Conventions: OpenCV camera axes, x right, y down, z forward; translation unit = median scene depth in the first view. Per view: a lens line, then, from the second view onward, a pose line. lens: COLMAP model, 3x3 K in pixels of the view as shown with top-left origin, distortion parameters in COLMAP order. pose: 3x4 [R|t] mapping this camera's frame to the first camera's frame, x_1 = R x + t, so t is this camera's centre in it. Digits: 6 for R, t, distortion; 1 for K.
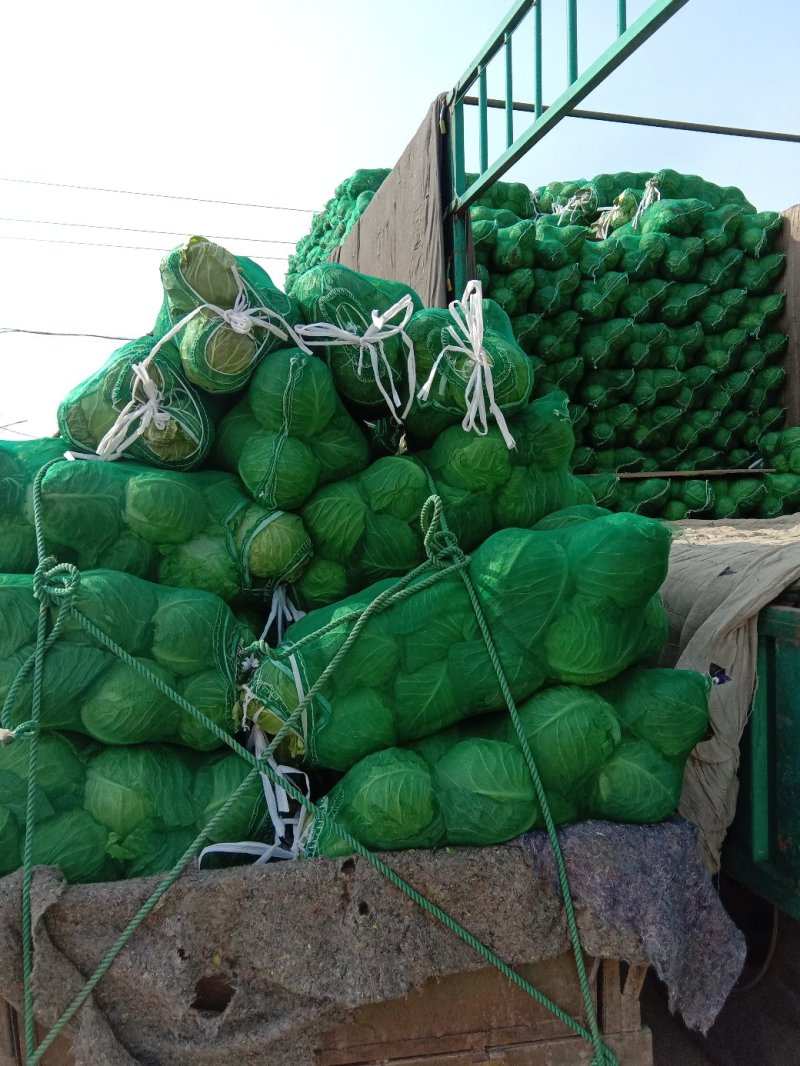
lens RADIAL K [[840.8, 0, 400.0], [0, 840.8, 533.0], [0, 0, 1]] dist [0.104931, -0.176687]
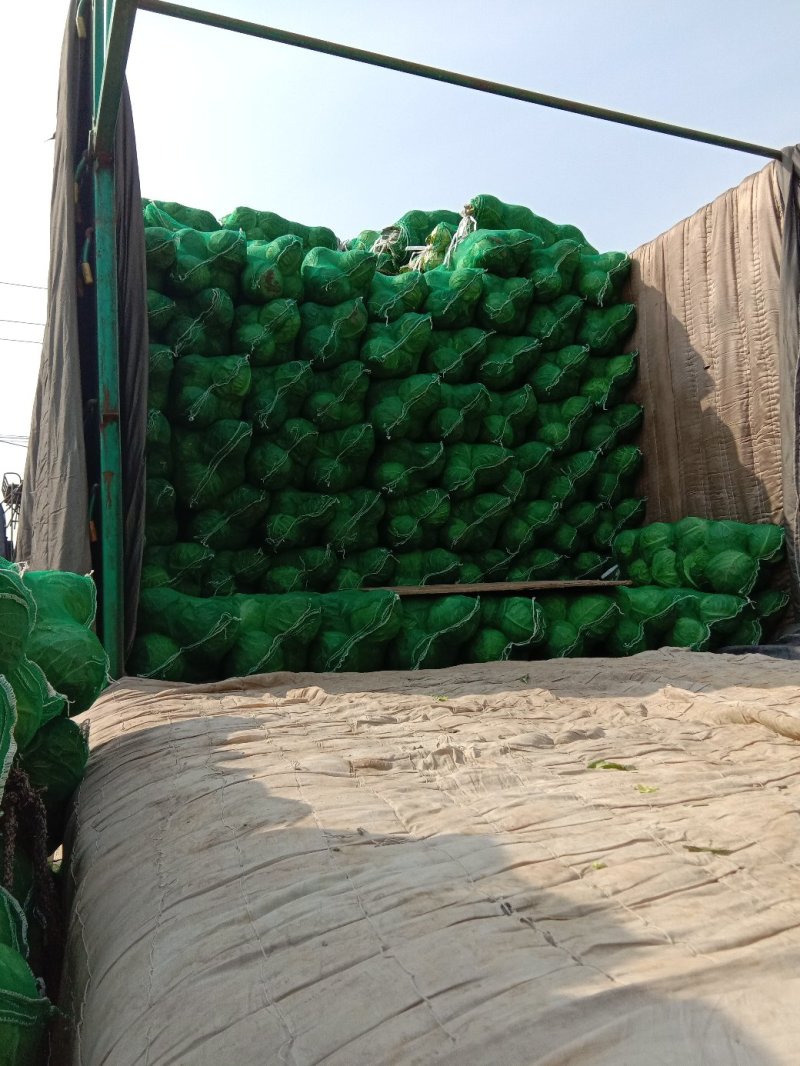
lens RADIAL K [[840.8, 0, 400.0], [0, 840.8, 533.0], [0, 0, 1]] dist [0.104931, -0.176687]
pose [[0.991694, 0.004292, 0.128549, 0.142819], [0.011392, 0.992584, -0.121025, -0.027997], [-0.128115, 0.121484, 0.984291, 0.295740]]
